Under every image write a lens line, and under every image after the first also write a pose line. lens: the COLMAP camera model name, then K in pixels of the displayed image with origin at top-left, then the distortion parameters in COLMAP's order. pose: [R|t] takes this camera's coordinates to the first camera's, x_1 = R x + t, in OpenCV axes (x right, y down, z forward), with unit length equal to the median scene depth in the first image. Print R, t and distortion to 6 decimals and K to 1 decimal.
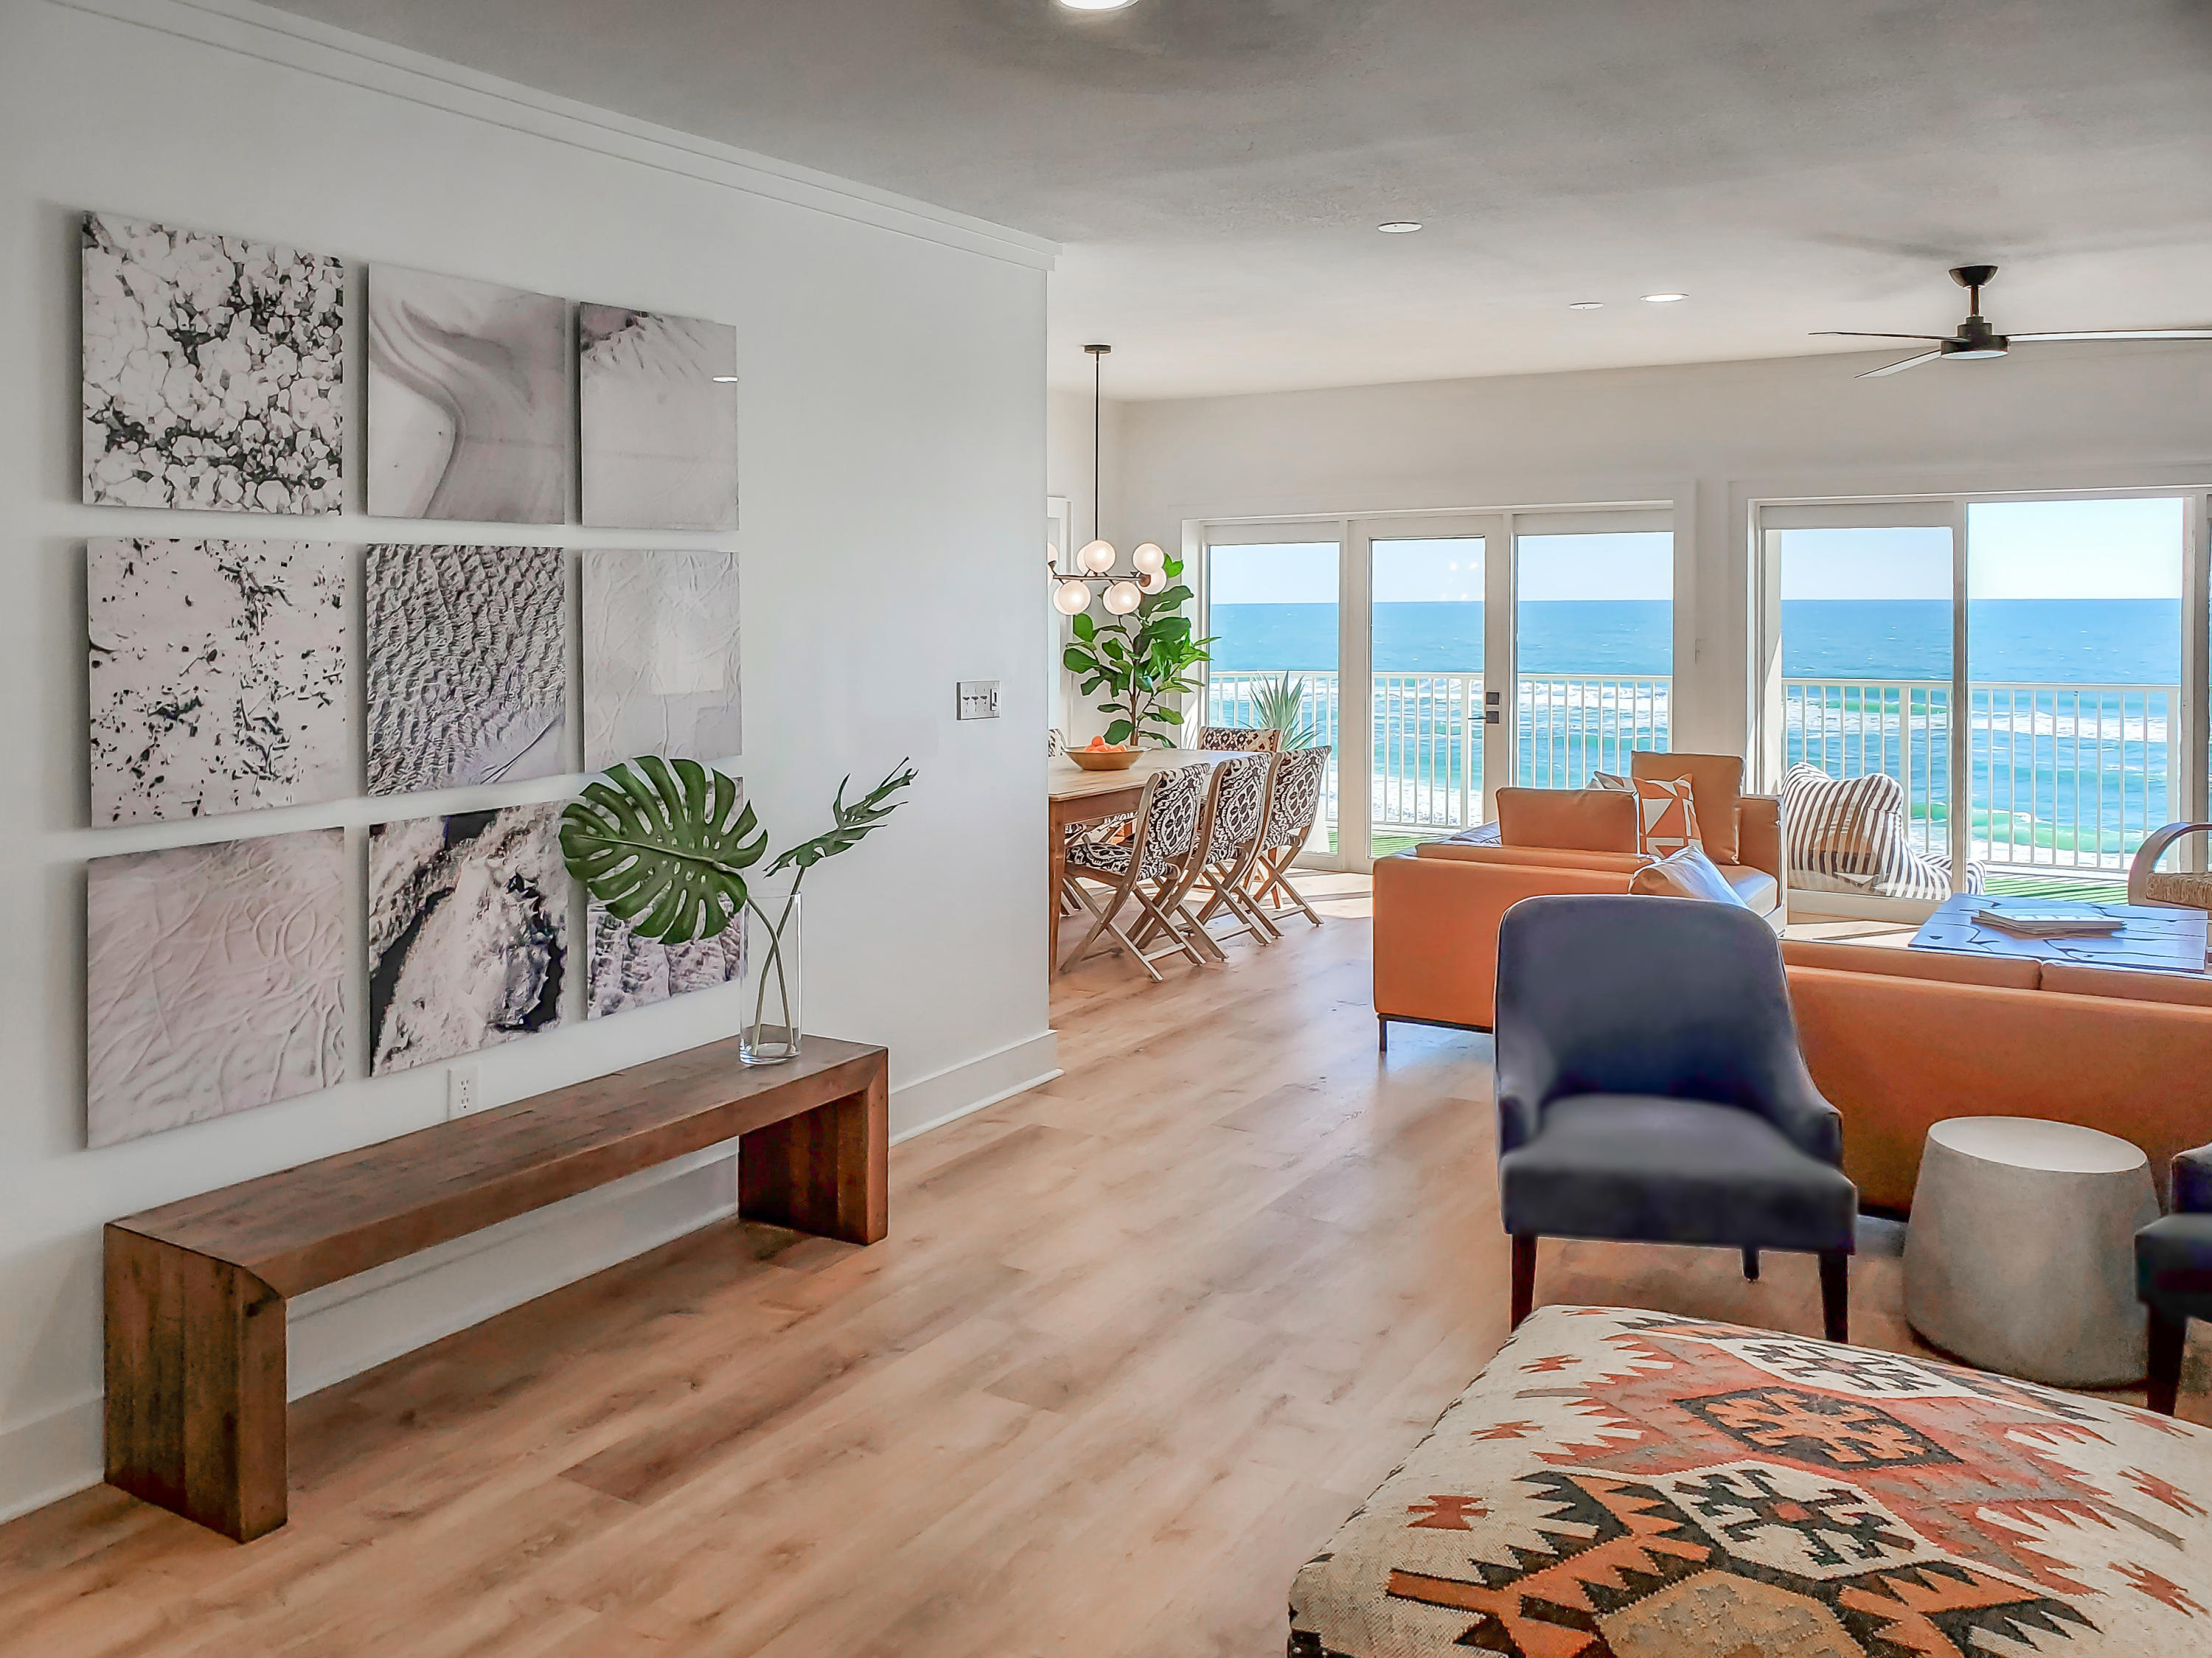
lens RADIAL K [[1839.2, 0, 1107.6], [0, 1839.2, 661.3], [0, 0, 1]] dist [-0.001364, -0.002576]
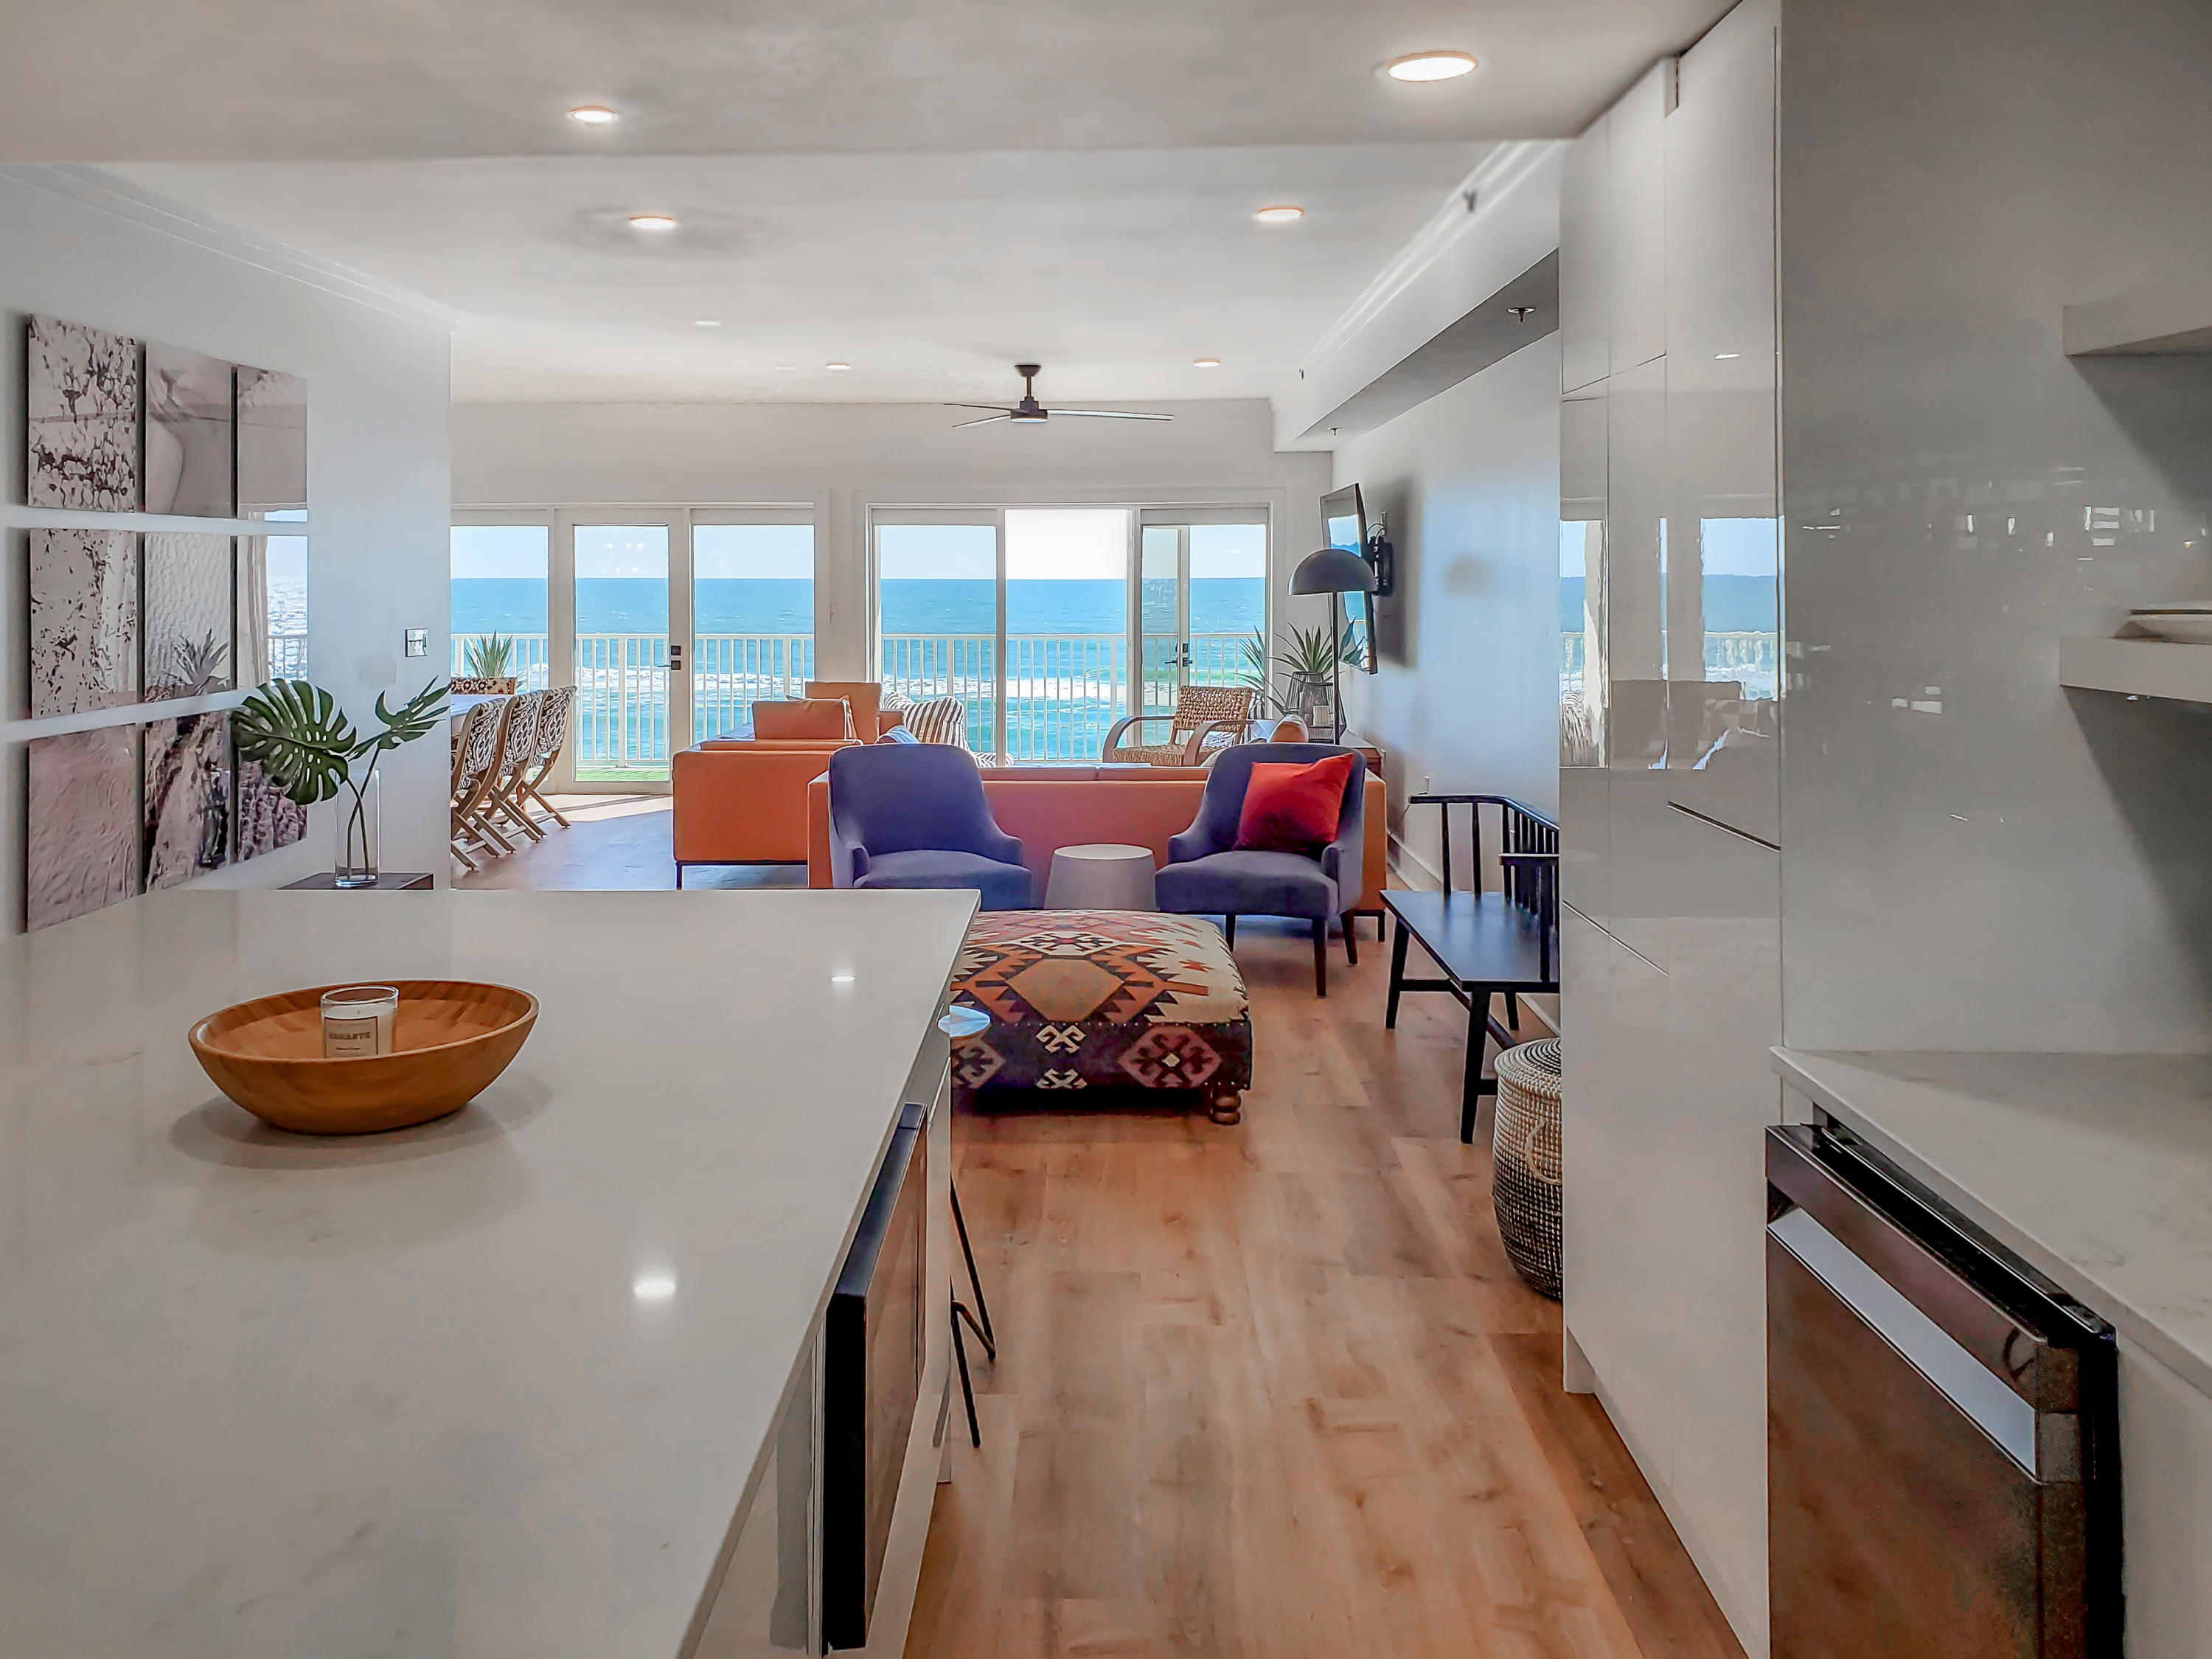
lens RADIAL K [[1683.3, 0, 1106.0], [0, 1683.3, 829.5], [0, 0, 1]] dist [-0.000908, -0.042970]
pose [[0.858073, -0.070913, 0.508608, -0.416092], [0.011651, 0.992853, 0.118772, 0.022329], [-0.513396, -0.095989, 0.852766, -0.546432]]
